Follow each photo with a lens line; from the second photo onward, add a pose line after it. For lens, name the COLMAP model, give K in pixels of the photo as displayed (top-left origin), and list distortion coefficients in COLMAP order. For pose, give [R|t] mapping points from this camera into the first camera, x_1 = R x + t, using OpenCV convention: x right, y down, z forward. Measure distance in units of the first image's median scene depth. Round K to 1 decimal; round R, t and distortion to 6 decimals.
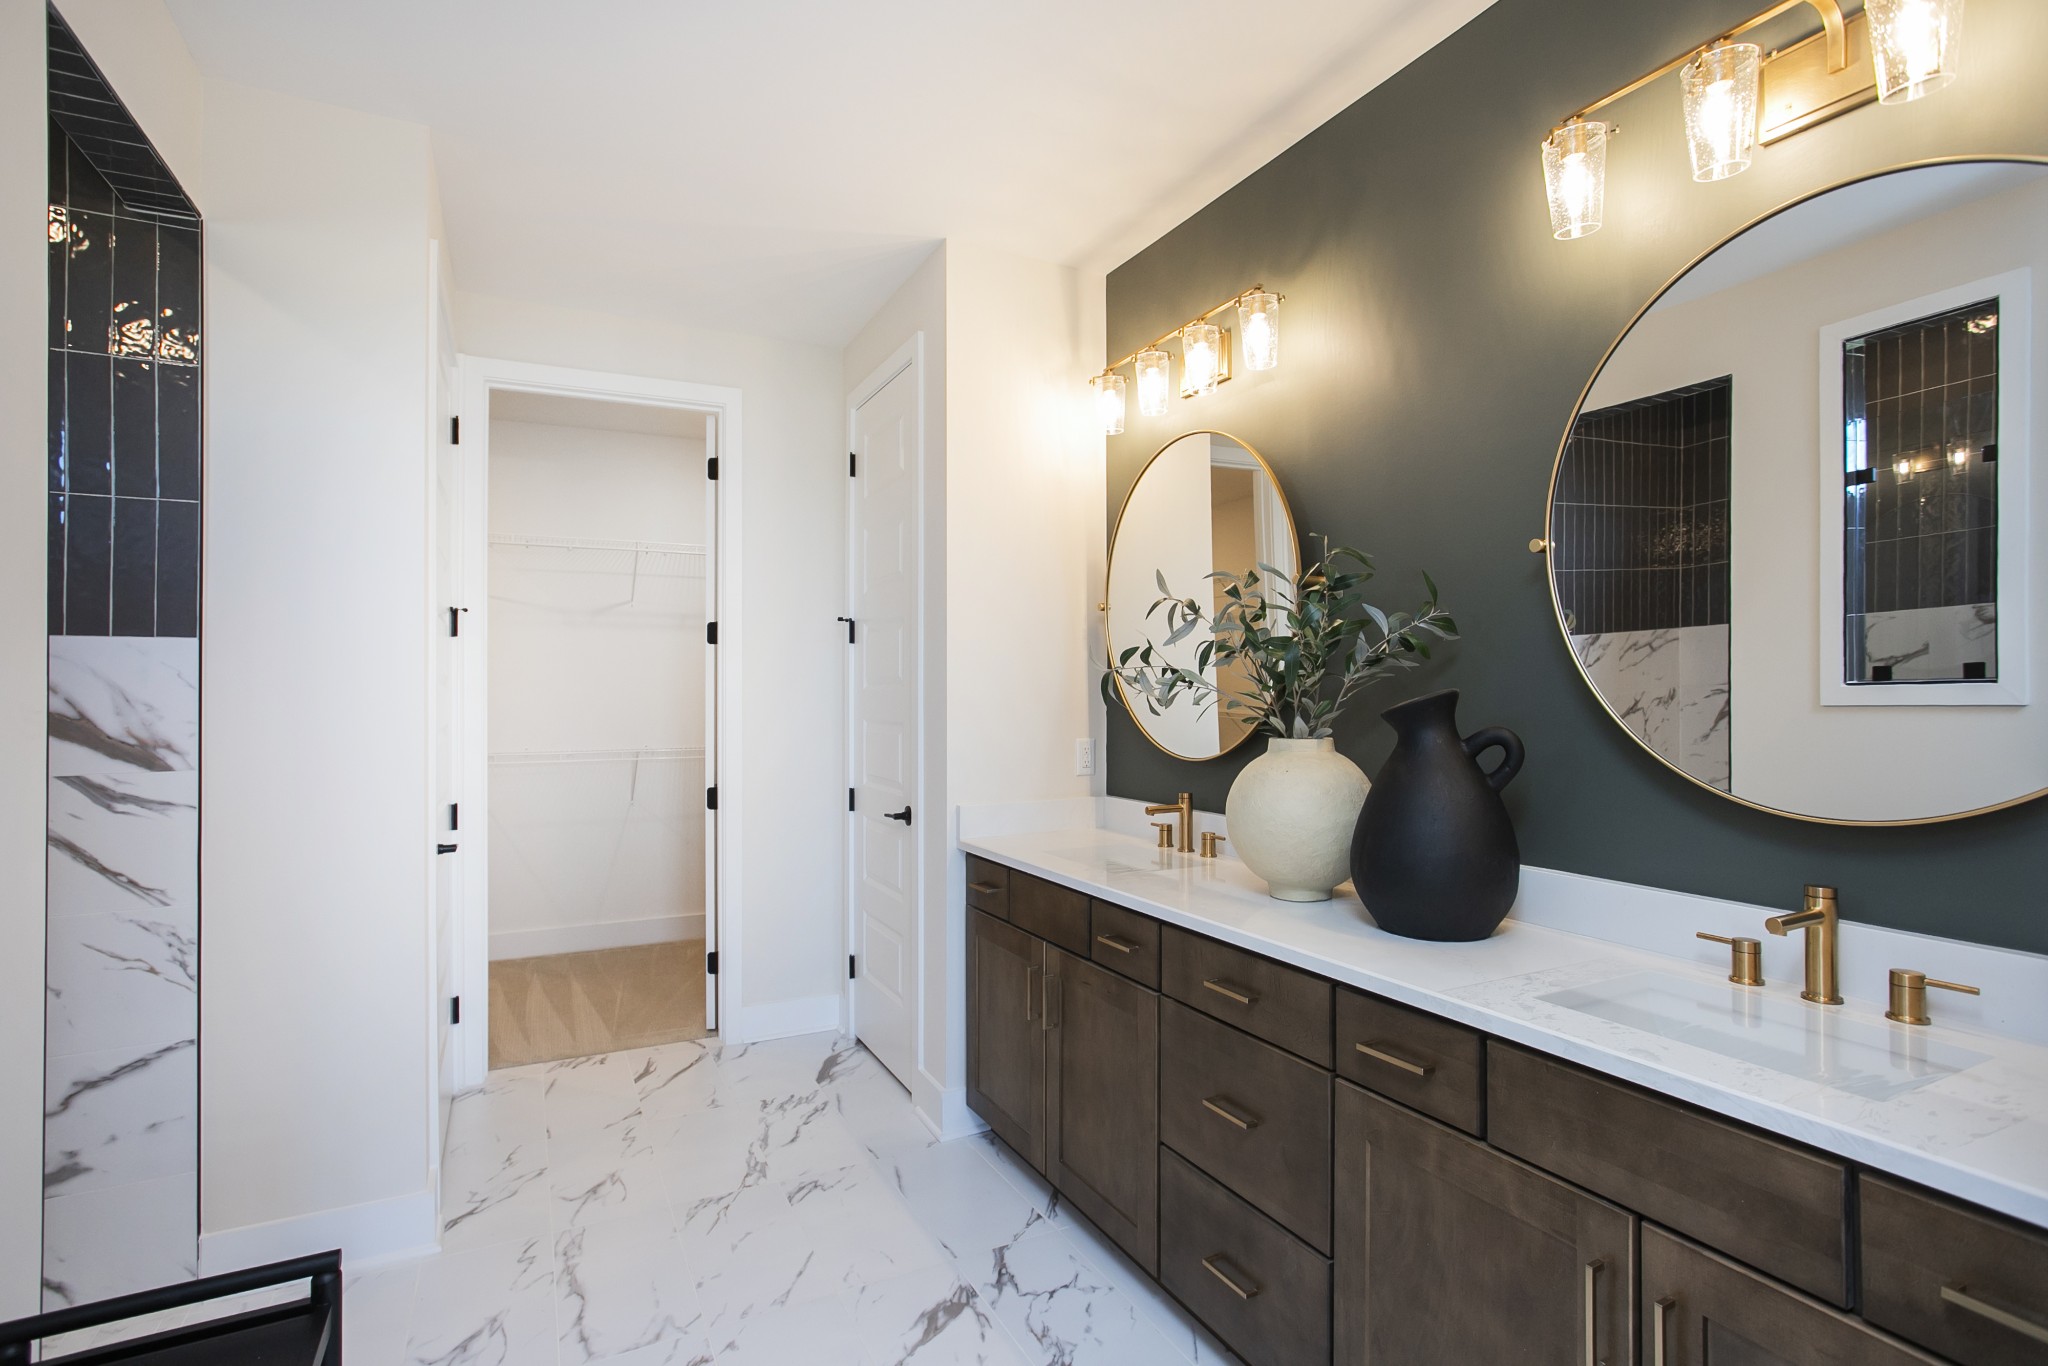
lens RADIAL K [[978.3, 0, 1042.3], [0, 978.3, 695.7], [0, 0, 1]] dist [-0.084625, 0.036318]
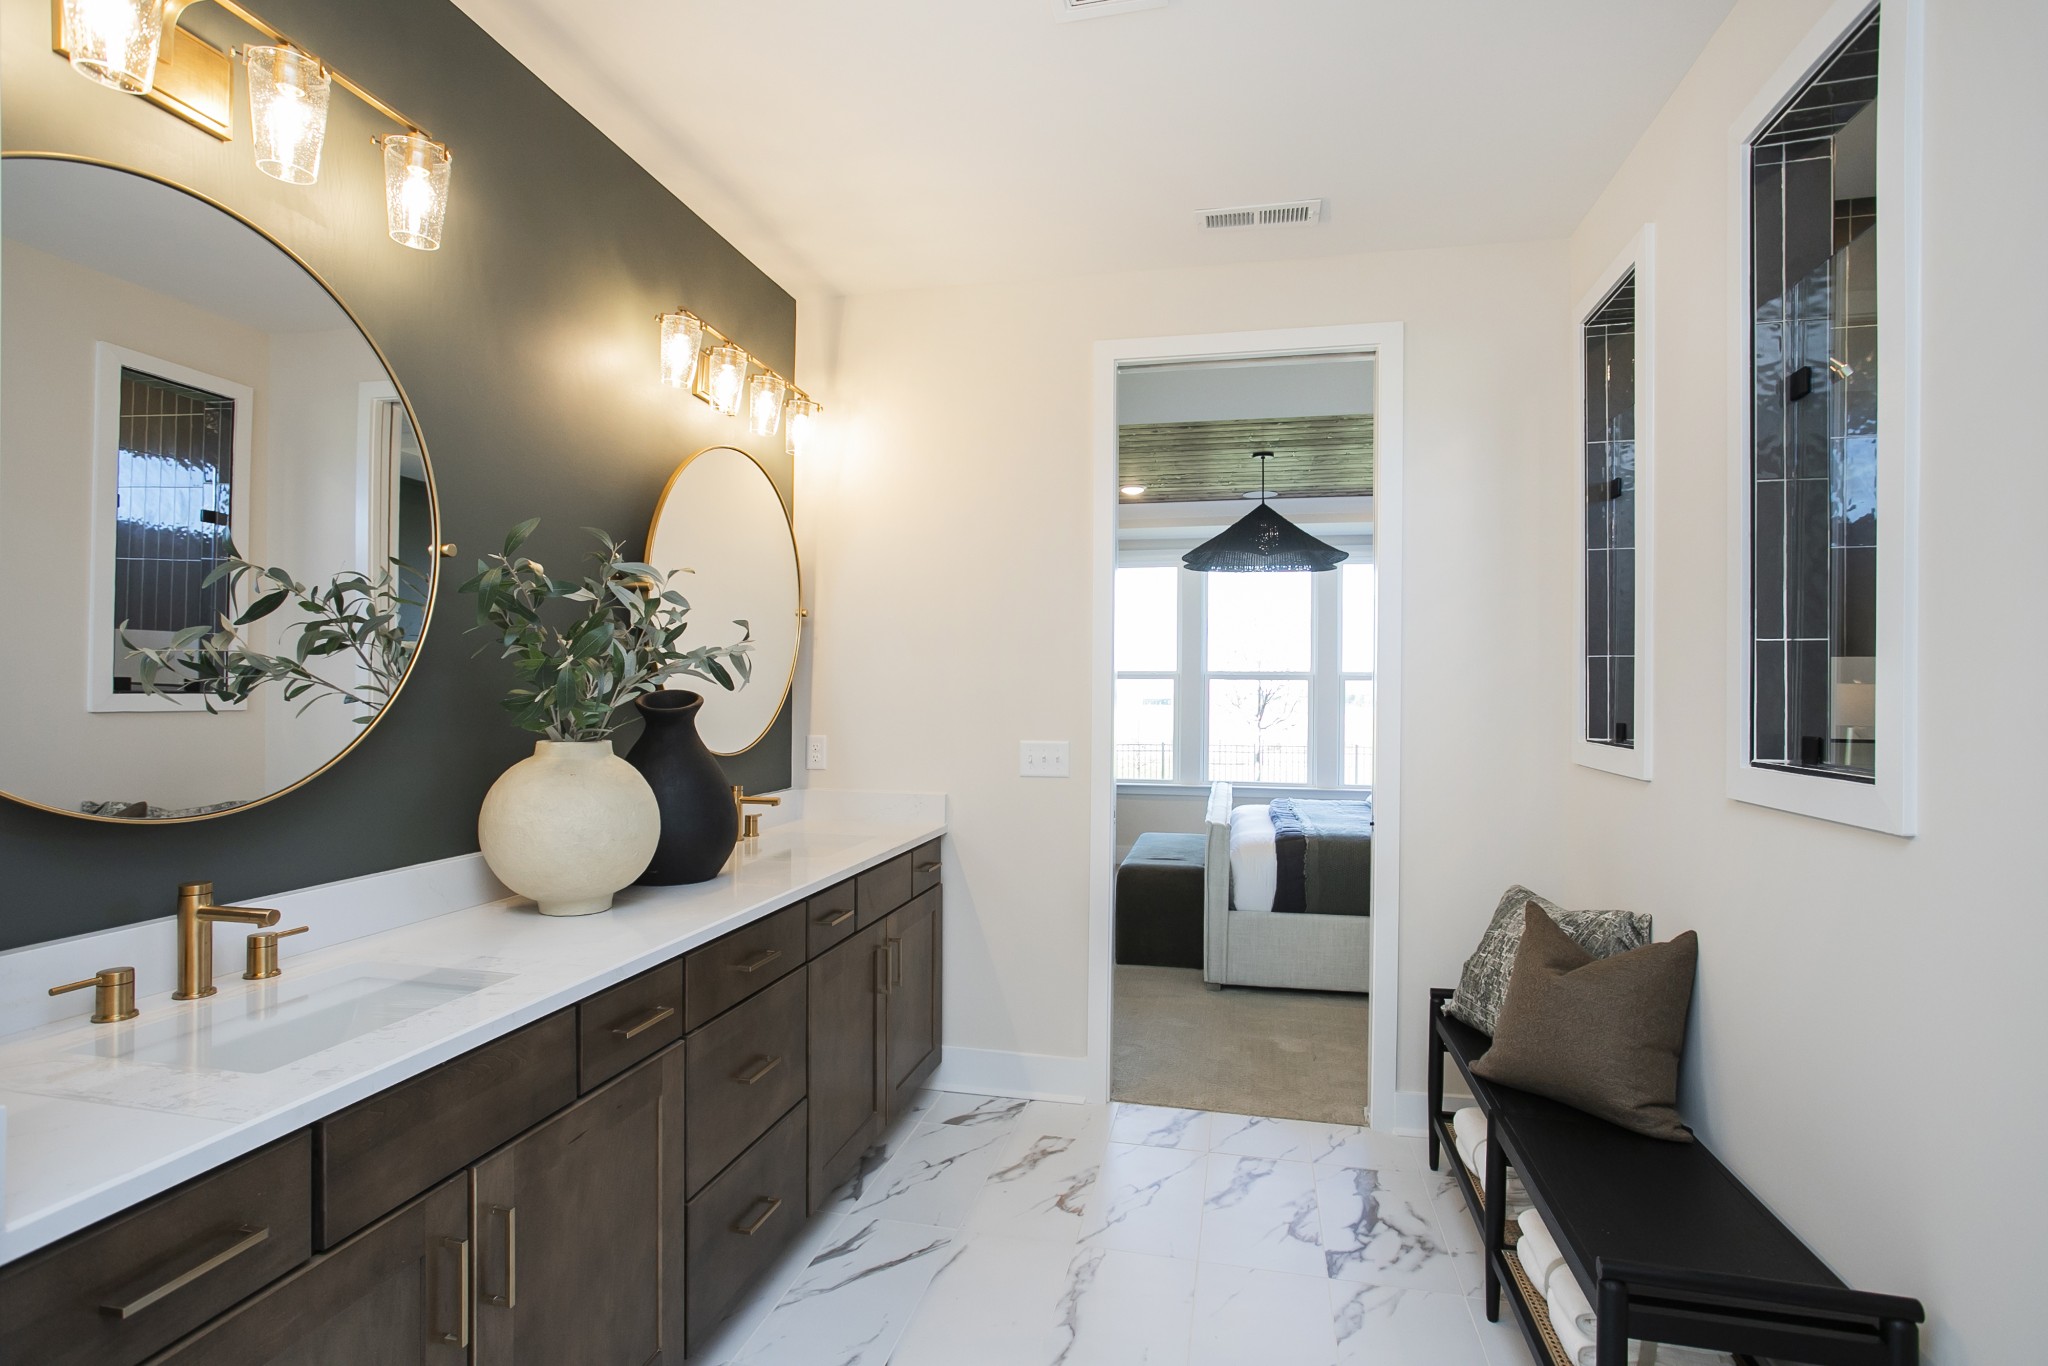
lens RADIAL K [[978.3, 0, 1042.3], [0, 978.3, 695.7], [0, 0, 1]] dist [-0.084625, 0.036318]
pose [[-0.773886, 0.012264, 0.633207, -0.571500], [0.006346, 0.999912, -0.011610, 0.010657], [-0.633294, -0.004967, -0.773896, 1.238891]]
